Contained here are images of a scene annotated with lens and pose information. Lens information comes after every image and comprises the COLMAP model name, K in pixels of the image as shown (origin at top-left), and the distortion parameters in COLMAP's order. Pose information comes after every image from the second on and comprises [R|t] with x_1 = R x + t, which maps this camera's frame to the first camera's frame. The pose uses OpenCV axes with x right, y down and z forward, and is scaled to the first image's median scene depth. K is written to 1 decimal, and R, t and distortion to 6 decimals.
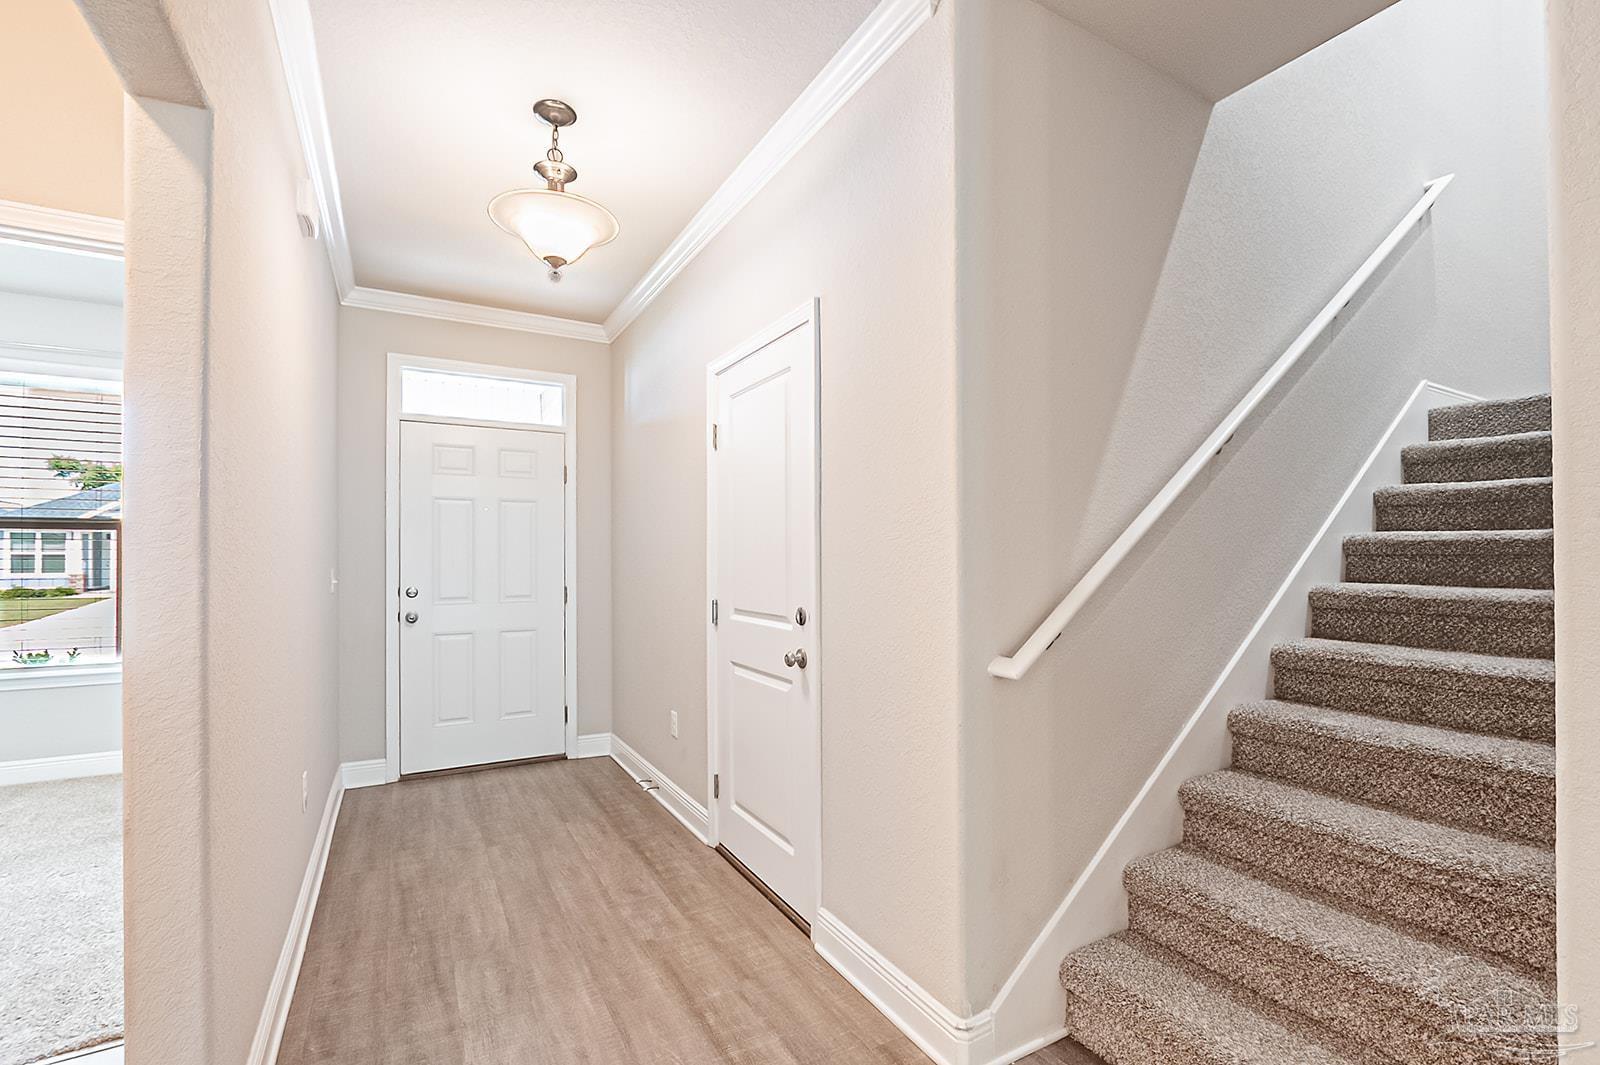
lens RADIAL K [[708.8, 0, 800.2], [0, 708.8, 541.1], [0, 0, 1]] dist [-0.011492, 0.001353]
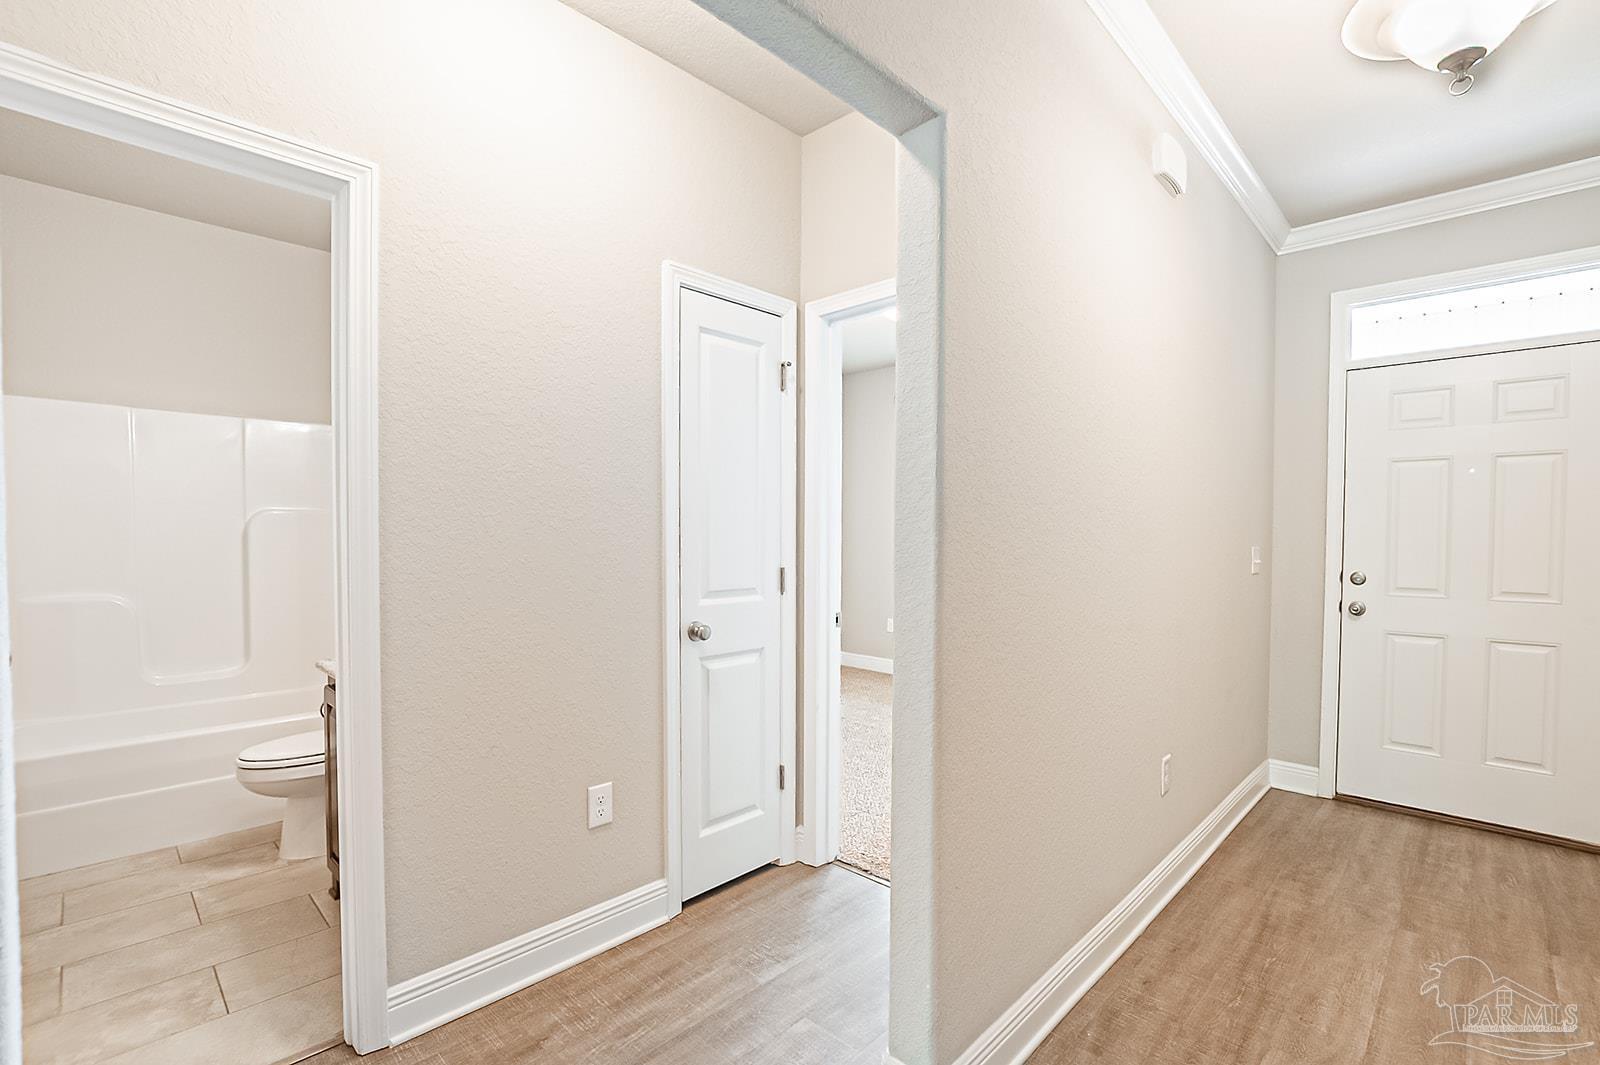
lens RADIAL K [[718.0, 0, 814.5], [0, 718.0, 552.2], [0, 0, 1]] dist [-0.024954, 0.004831]
pose [[0.296118, 0.028602, -0.954723, 0.077524], [0.014625, 0.999299, 0.034474, 0.006629], [0.955039, -0.024171, 0.295492, 0.235151]]
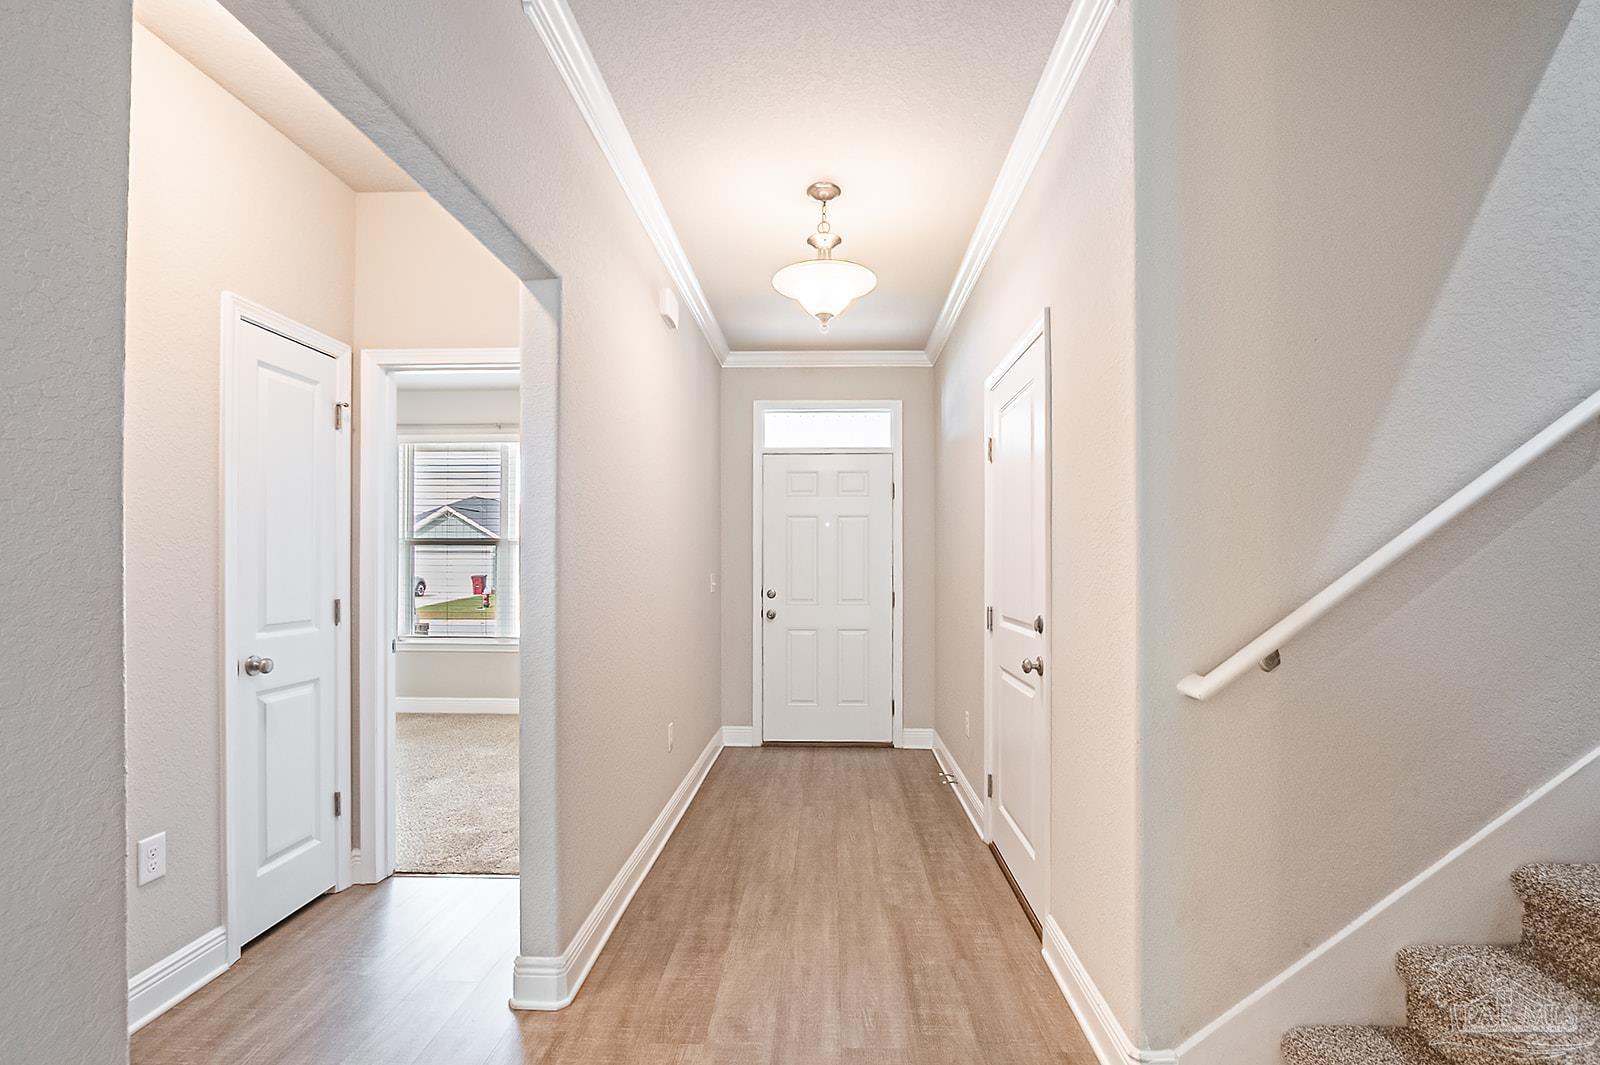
lens RADIAL K [[707.6, 0, 808.1], [0, 707.6, 549.7], [0, 0, 1]] dist [-0.002766, 0.000069]
pose [[0.856540, -0.008766, -0.516007, 0.216735], [0.008769, 0.999959, -0.002433, -0.000875], [0.516007, -0.002441, 0.856581, -0.031794]]
